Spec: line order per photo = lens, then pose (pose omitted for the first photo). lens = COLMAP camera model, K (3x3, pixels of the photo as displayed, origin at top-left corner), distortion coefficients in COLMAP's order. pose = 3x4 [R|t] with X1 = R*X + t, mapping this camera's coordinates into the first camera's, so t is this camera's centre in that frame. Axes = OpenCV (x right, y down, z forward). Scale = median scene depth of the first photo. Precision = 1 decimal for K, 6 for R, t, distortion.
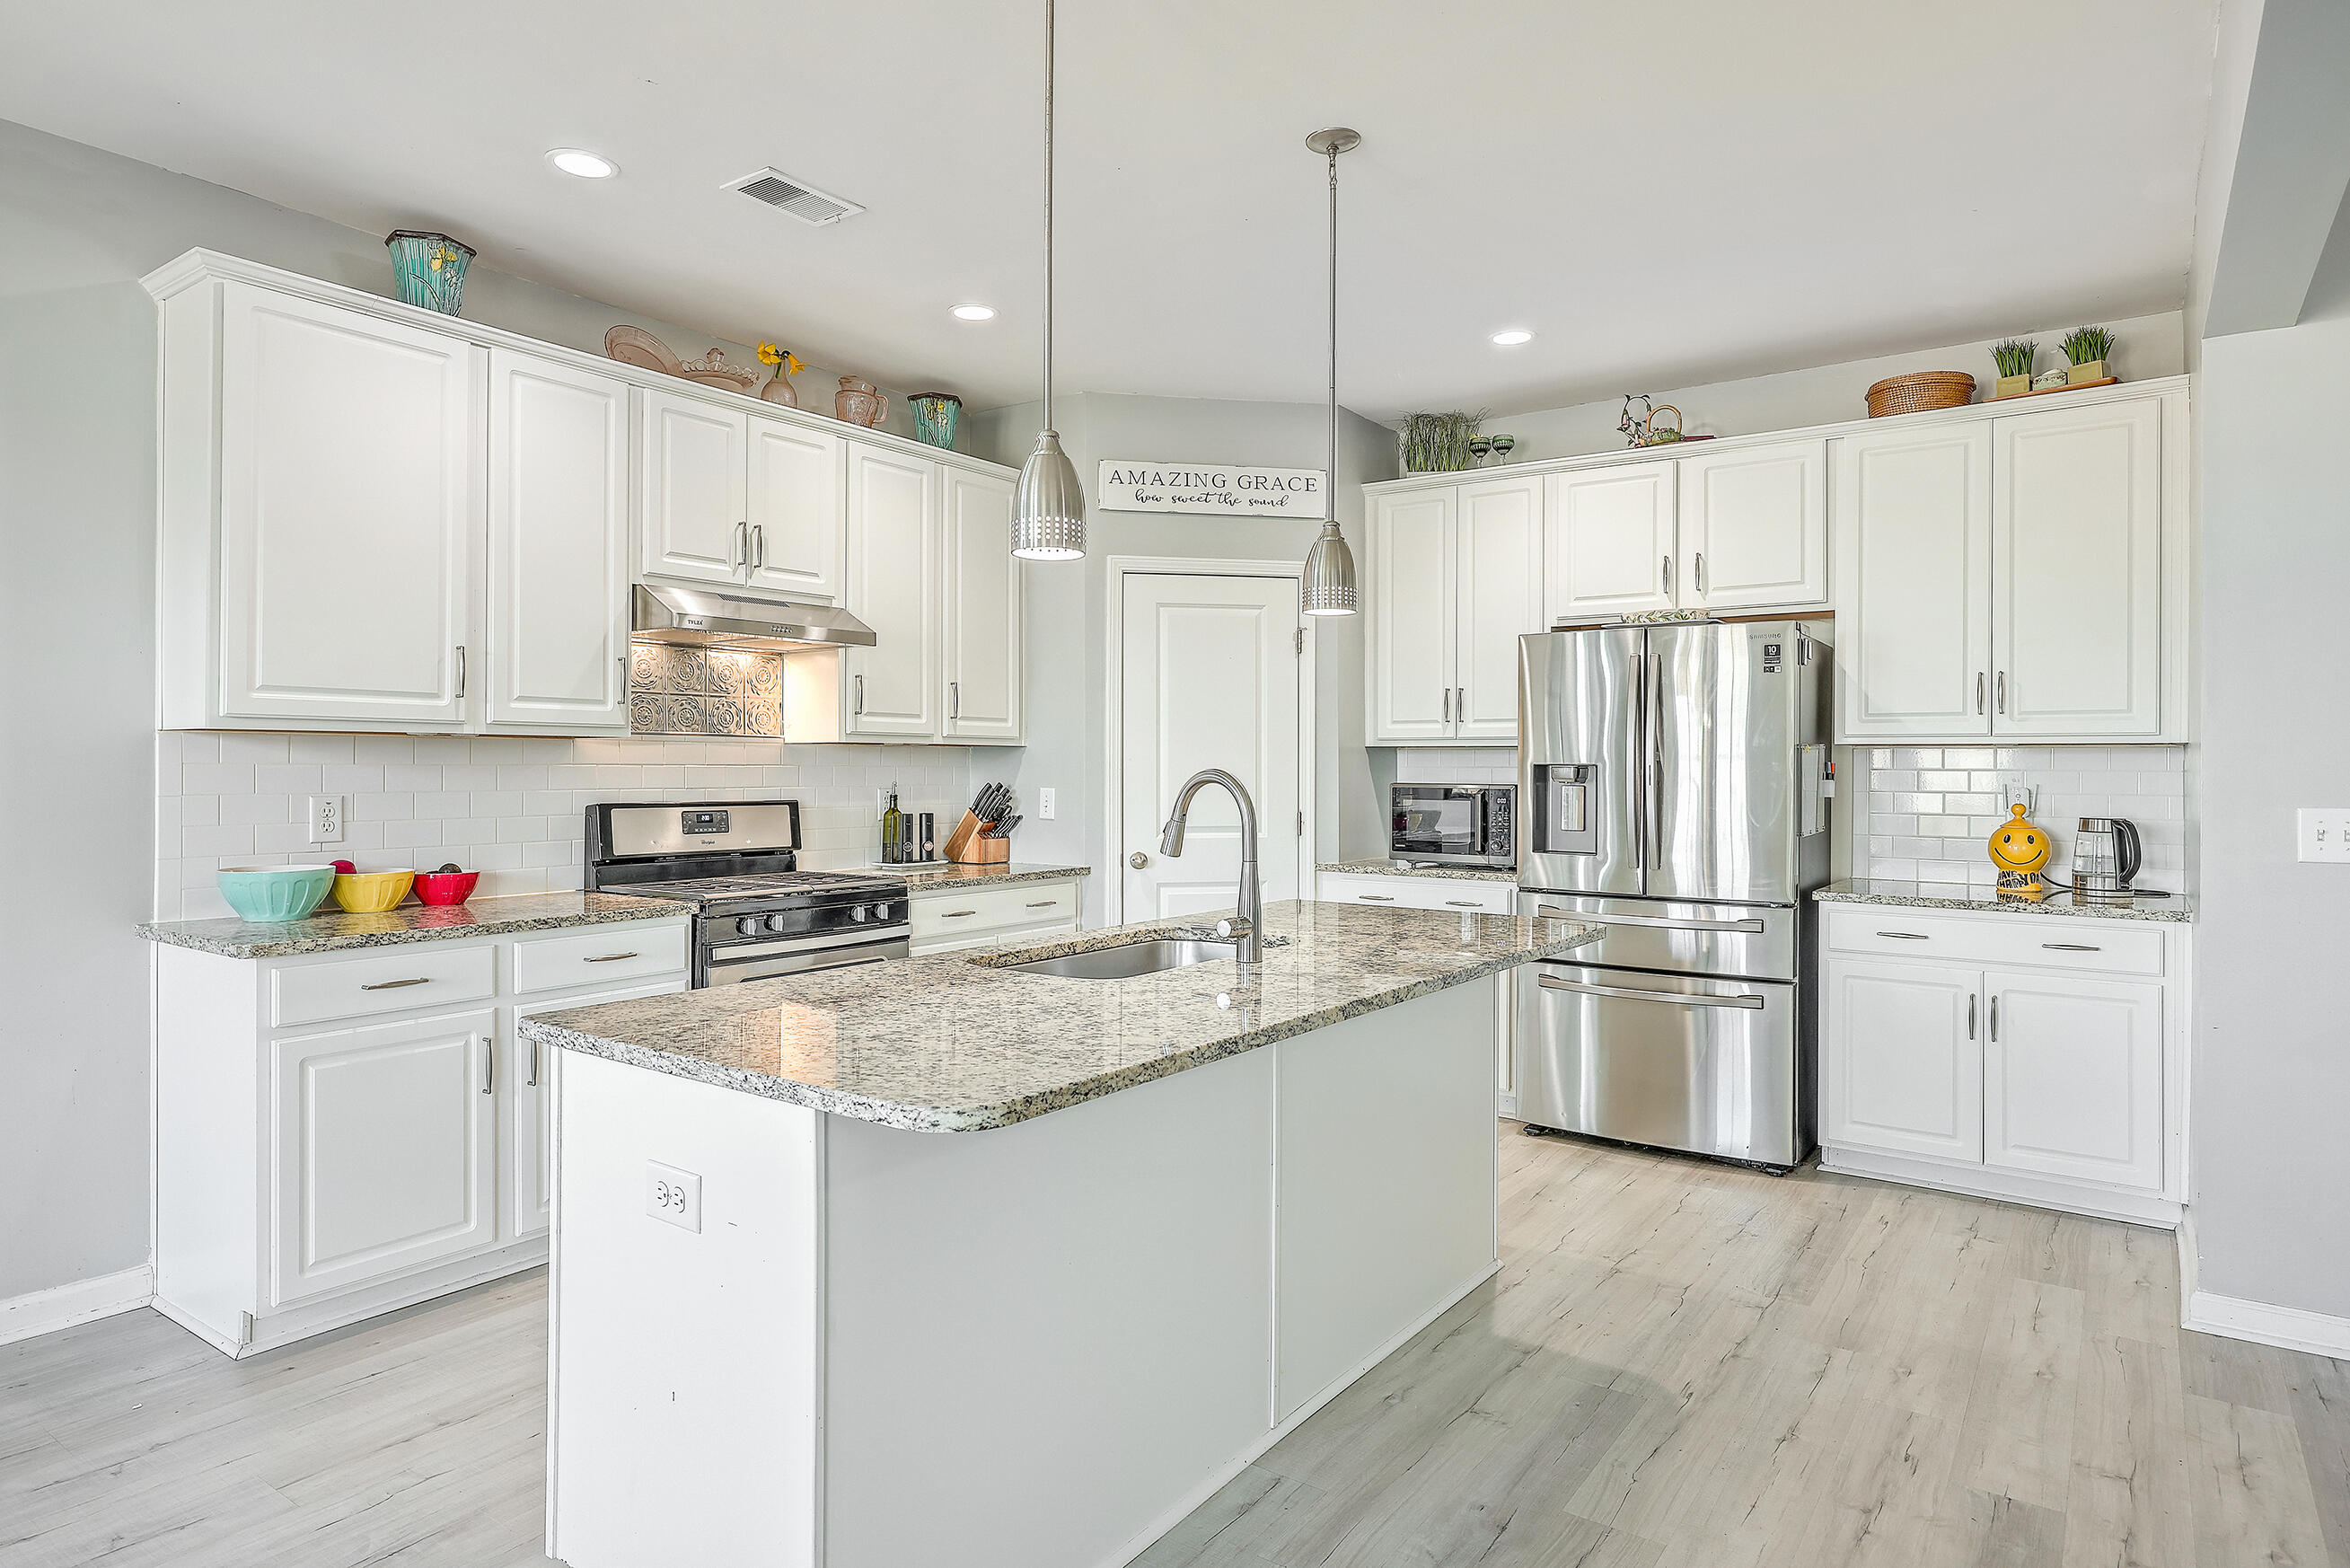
lens RADIAL K [[1352.5, 0, 1170.4], [0, 1352.5, 763.2], [0, 0, 1]] dist [0.006199, -0.000619]
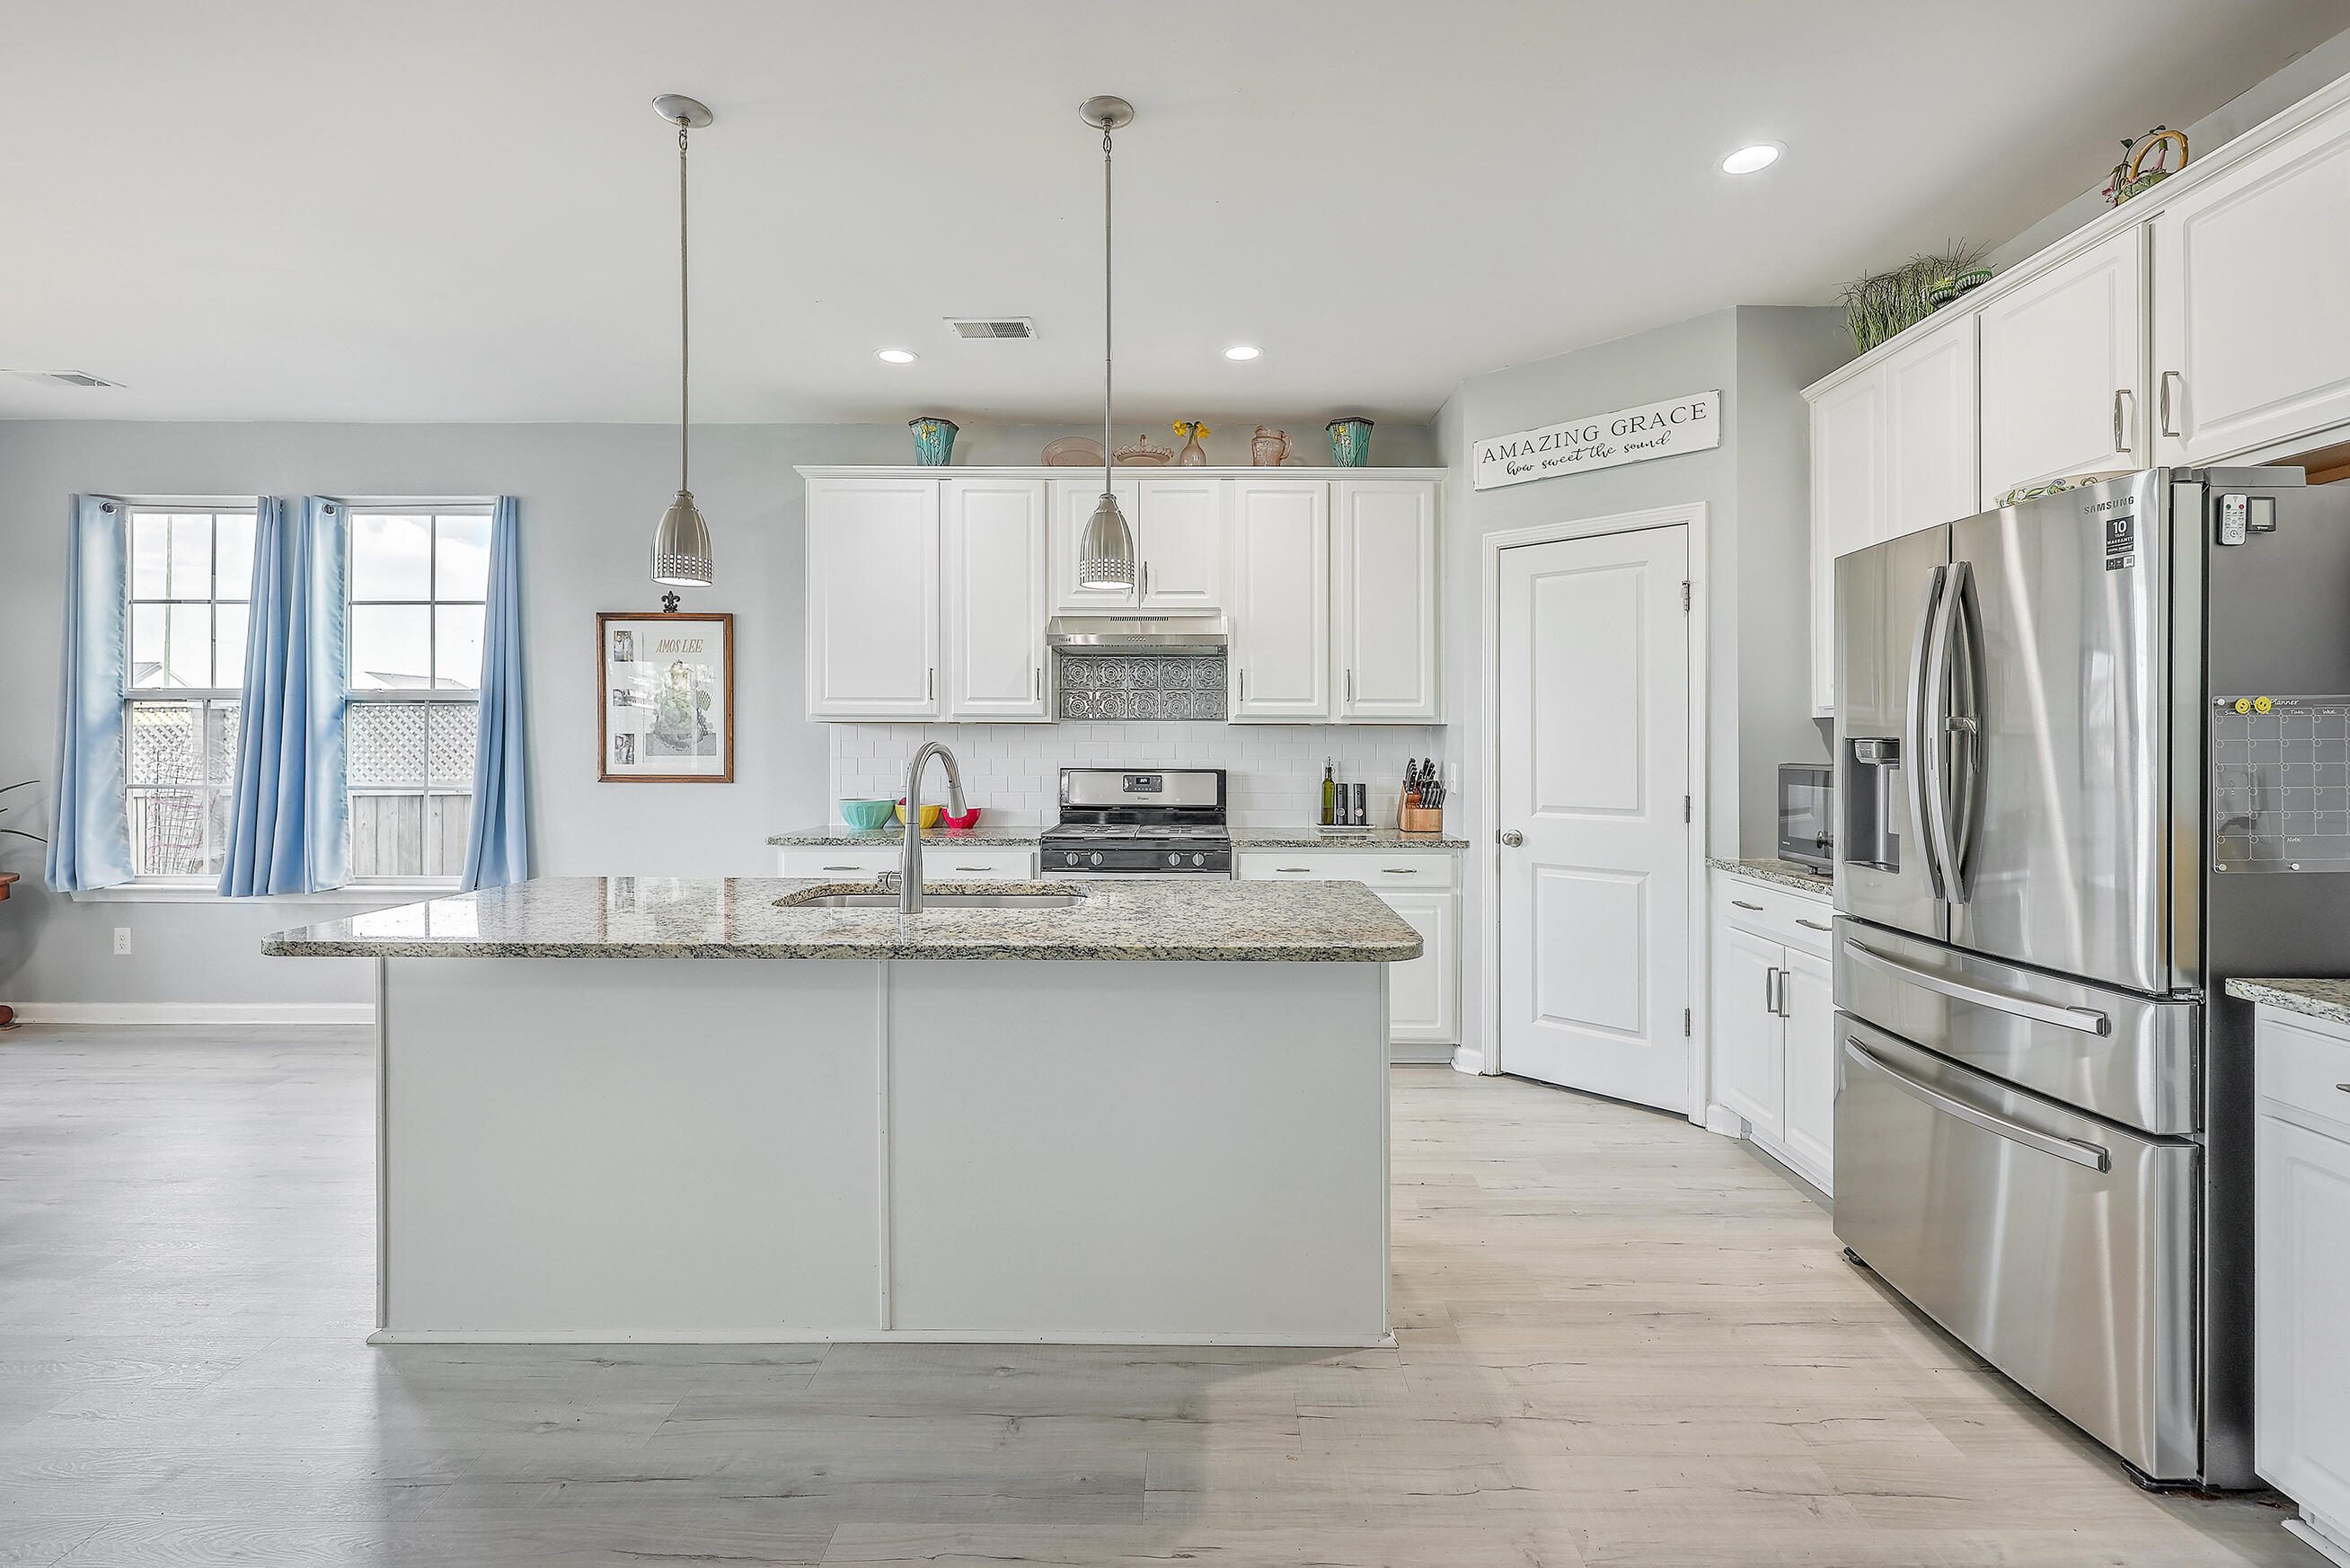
lens RADIAL K [[1064.5, 0, 1175.3], [0, 1064.5, 745.8], [0, 0, 1]] dist [0.004904, -0.000571]
pose [[0.567801, 0.000549, -0.823165, 0.543707], [0.000249, 1.000000, 0.000839, 0.004466], [0.823166, -0.000681, 0.567801, 0.404872]]
